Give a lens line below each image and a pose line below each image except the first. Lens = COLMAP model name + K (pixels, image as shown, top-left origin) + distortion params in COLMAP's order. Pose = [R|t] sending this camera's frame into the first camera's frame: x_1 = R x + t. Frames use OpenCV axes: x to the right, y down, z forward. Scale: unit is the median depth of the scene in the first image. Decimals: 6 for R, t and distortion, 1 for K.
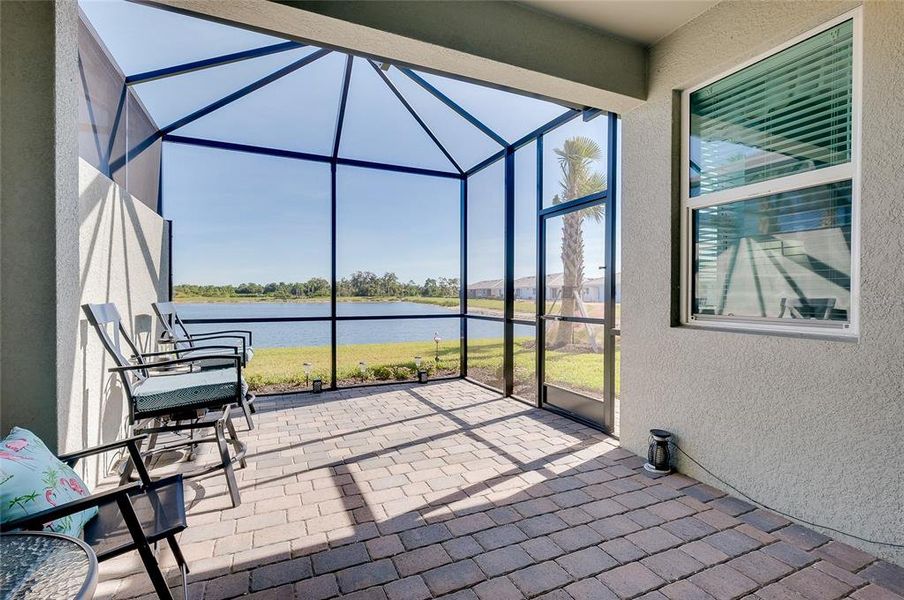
lens RADIAL K [[409.7, 0, 448.1], [0, 409.7, 296.4], [0, 0, 1]] dist [0.003341, -0.002516]
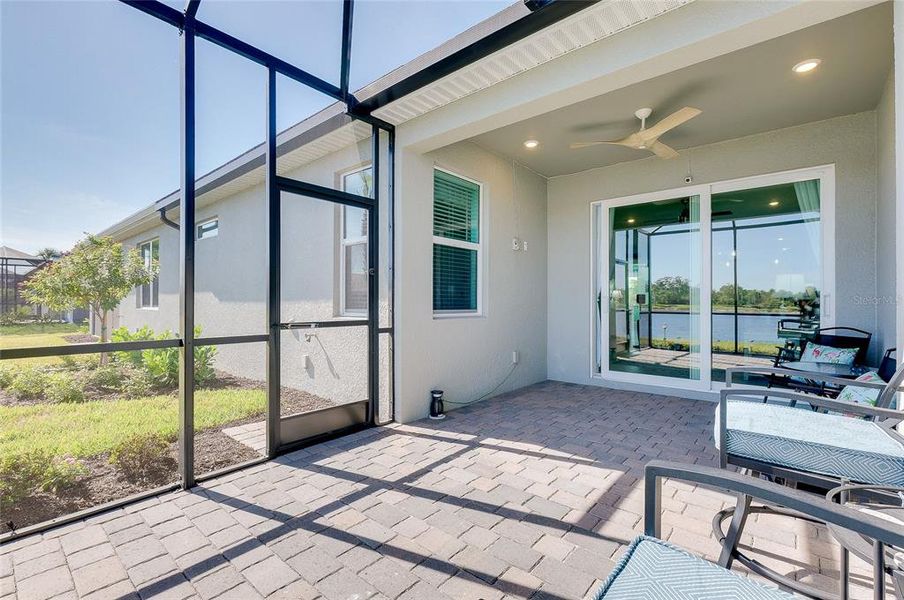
lens RADIAL K [[390.2, 0, 452.4], [0, 390.2, 301.3], [0, 0, 1]] dist [0.000719, -0.000042]
pose [[-0.419459, 0.013249, 0.907678, -0.652019], [0.008084, 0.999908, -0.010859, 0.007248], [-0.907738, 0.002783, -0.419528, 1.220304]]
